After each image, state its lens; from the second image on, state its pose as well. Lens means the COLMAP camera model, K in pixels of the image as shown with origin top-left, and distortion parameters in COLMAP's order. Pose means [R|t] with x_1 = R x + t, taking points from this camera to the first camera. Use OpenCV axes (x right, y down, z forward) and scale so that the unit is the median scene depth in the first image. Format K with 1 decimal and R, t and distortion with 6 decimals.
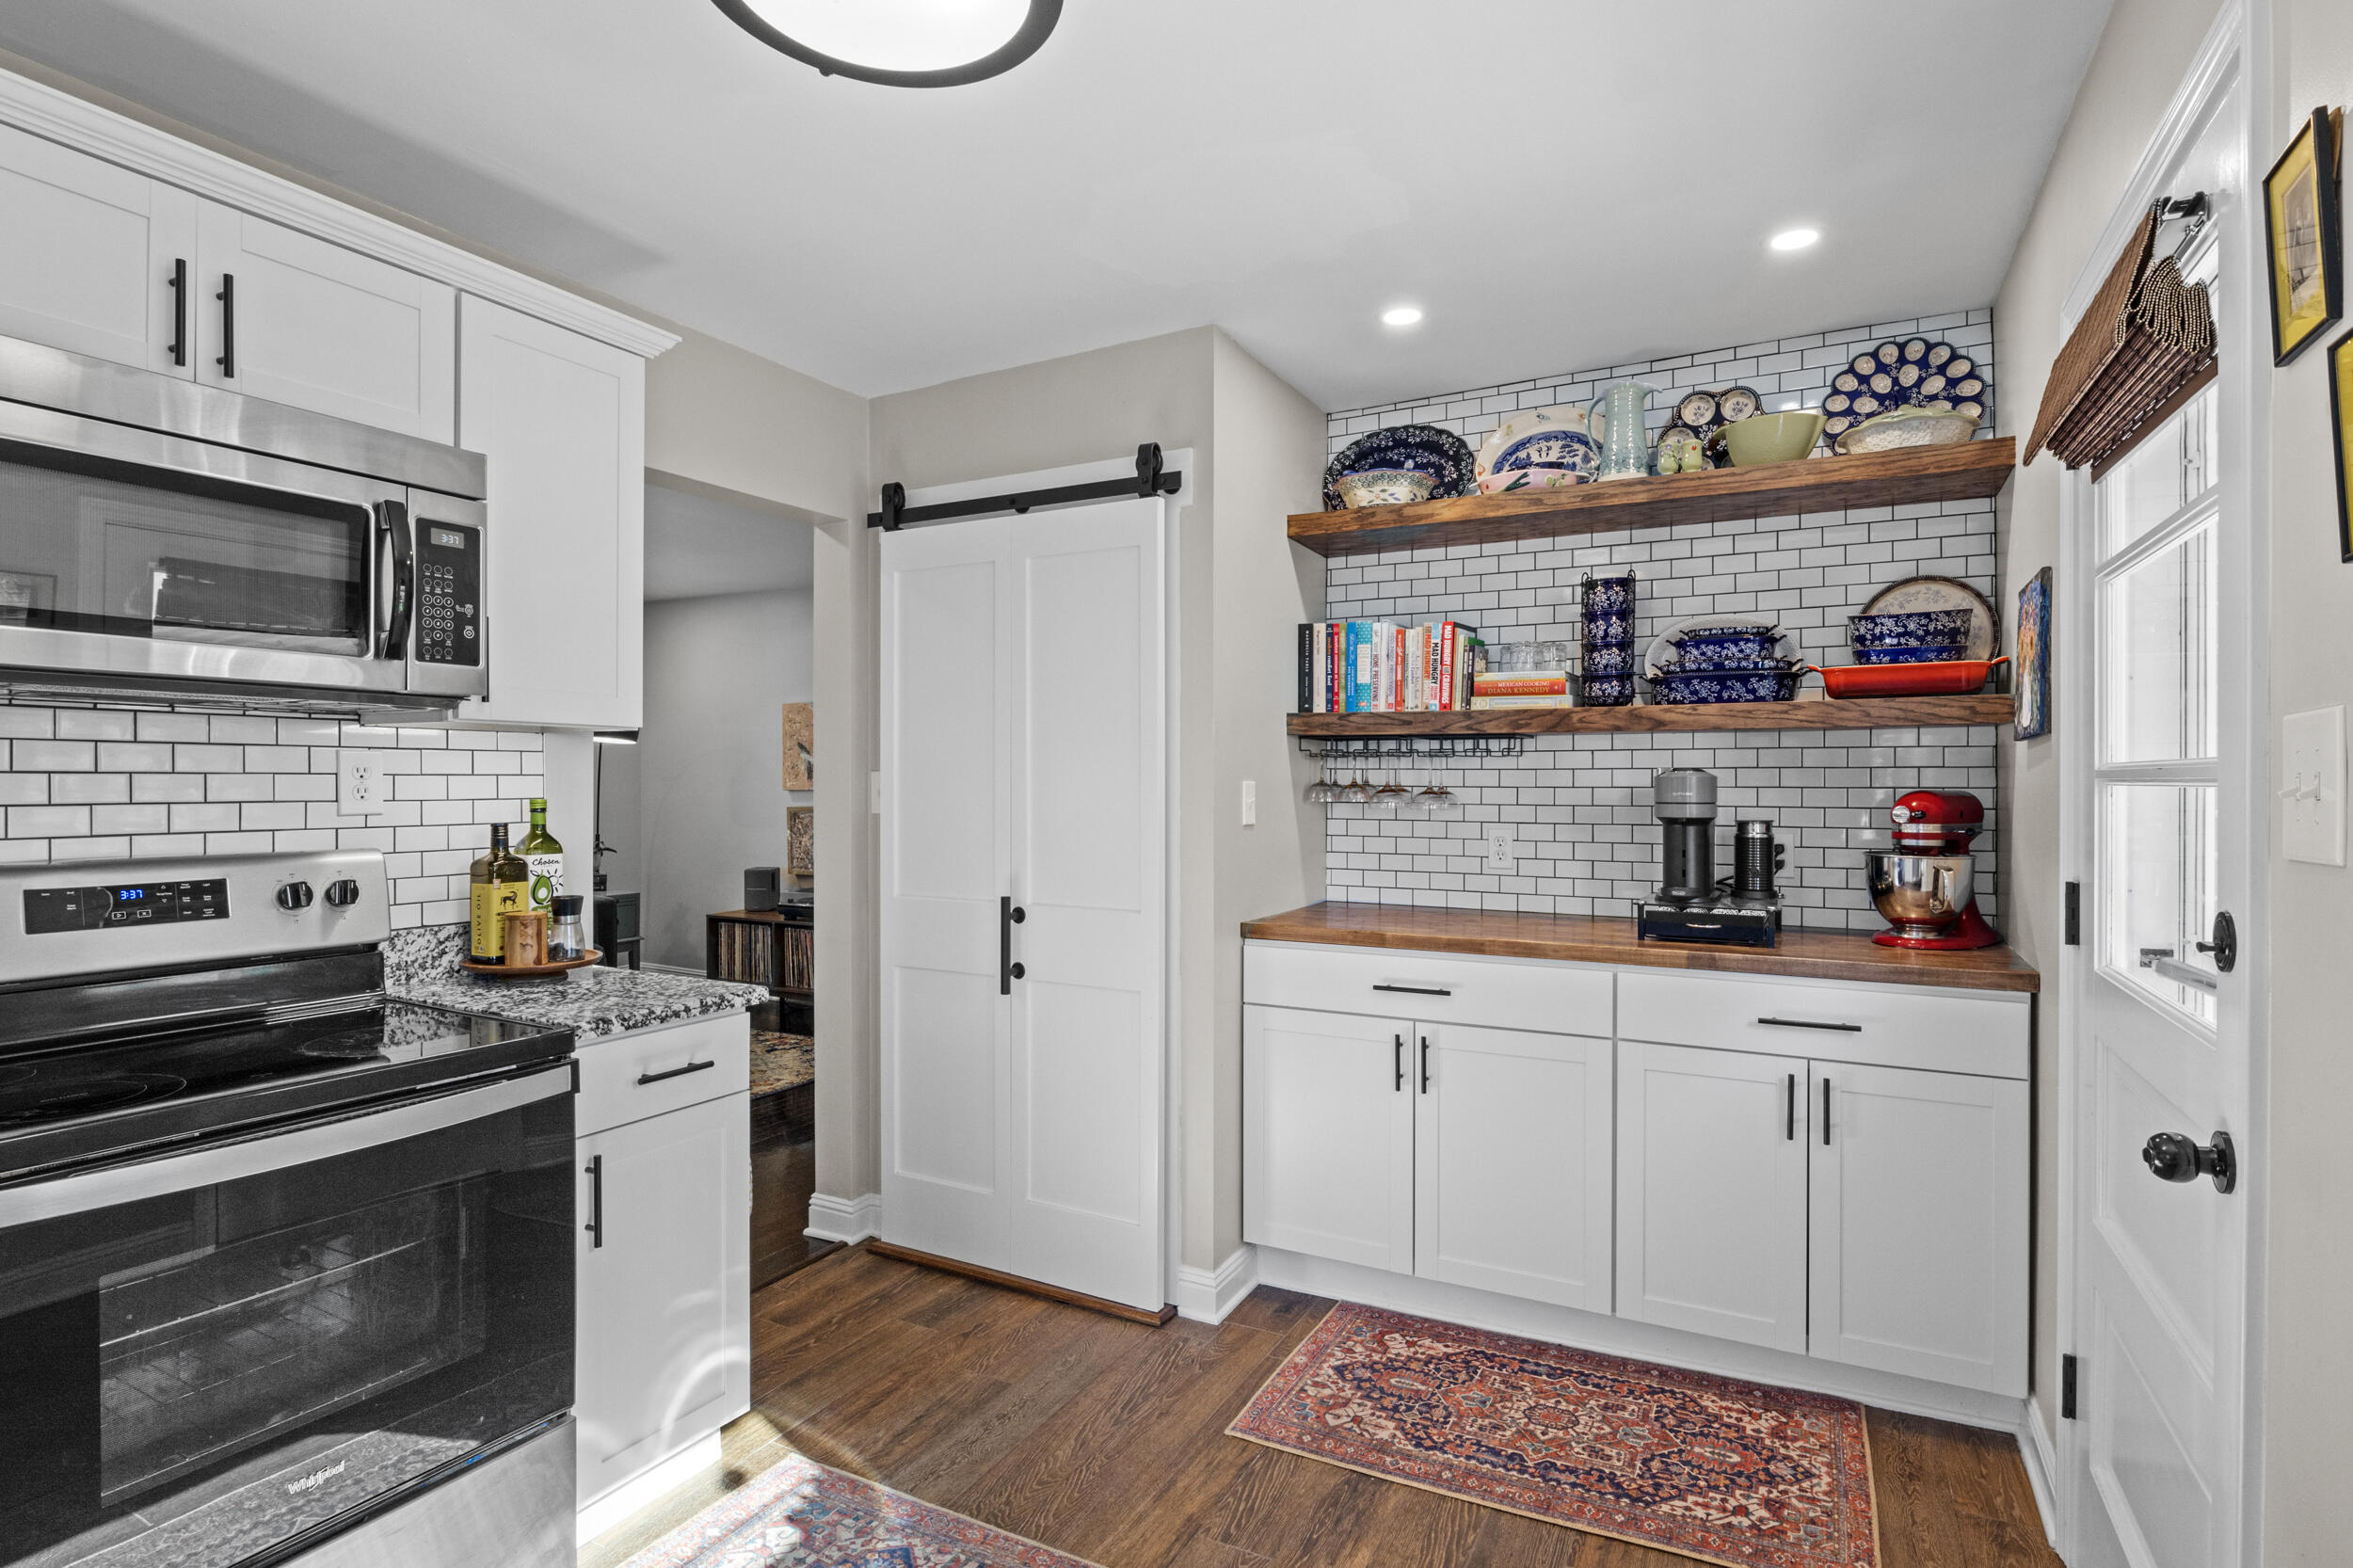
lens RADIAL K [[1173.9, 0, 1185.1], [0, 1173.9, 783.4], [0, 0, 1]] dist [-0.002251, -0.000213]
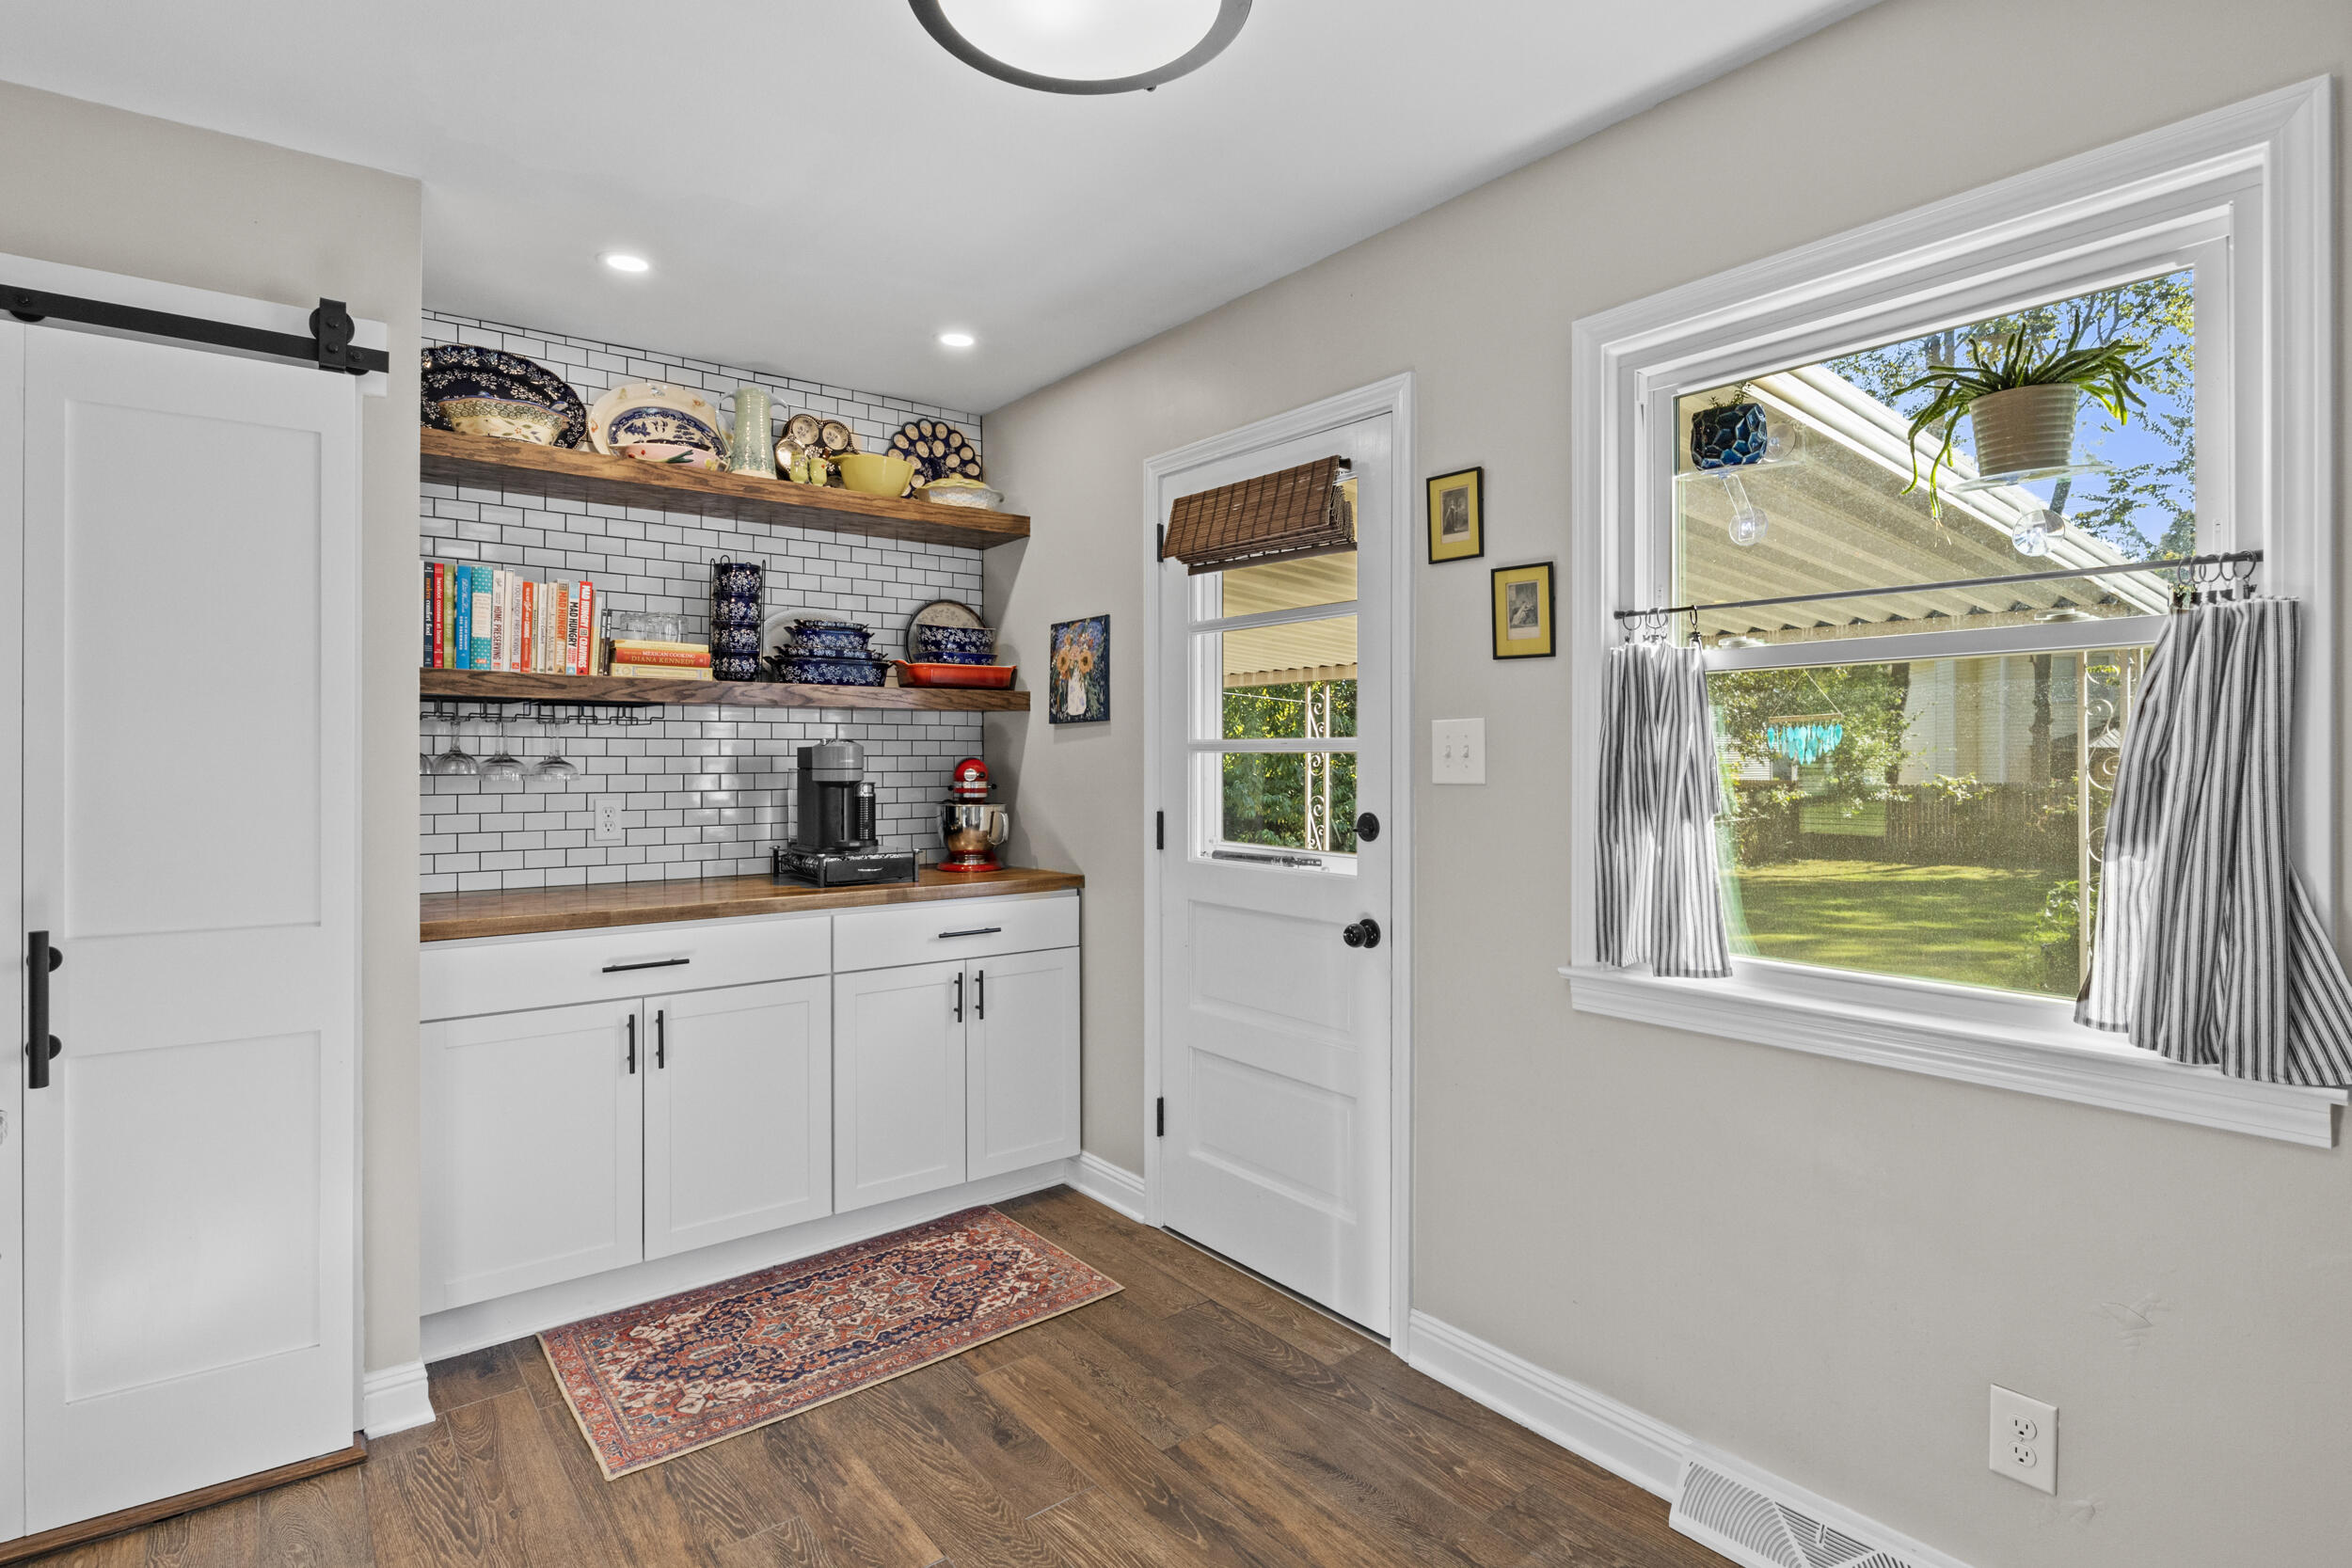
lens RADIAL K [[1186.5, 0, 1173.6], [0, 1186.5, 751.6], [0, 0, 1]] dist [0.000558, -0.000155]
pose [[0.408718, 0.001535, 0.912659, -0.505080], [0.001796, 0.999995, -0.002486, 0.002923], [-0.912659, 0.002656, 0.408713, 0.196248]]
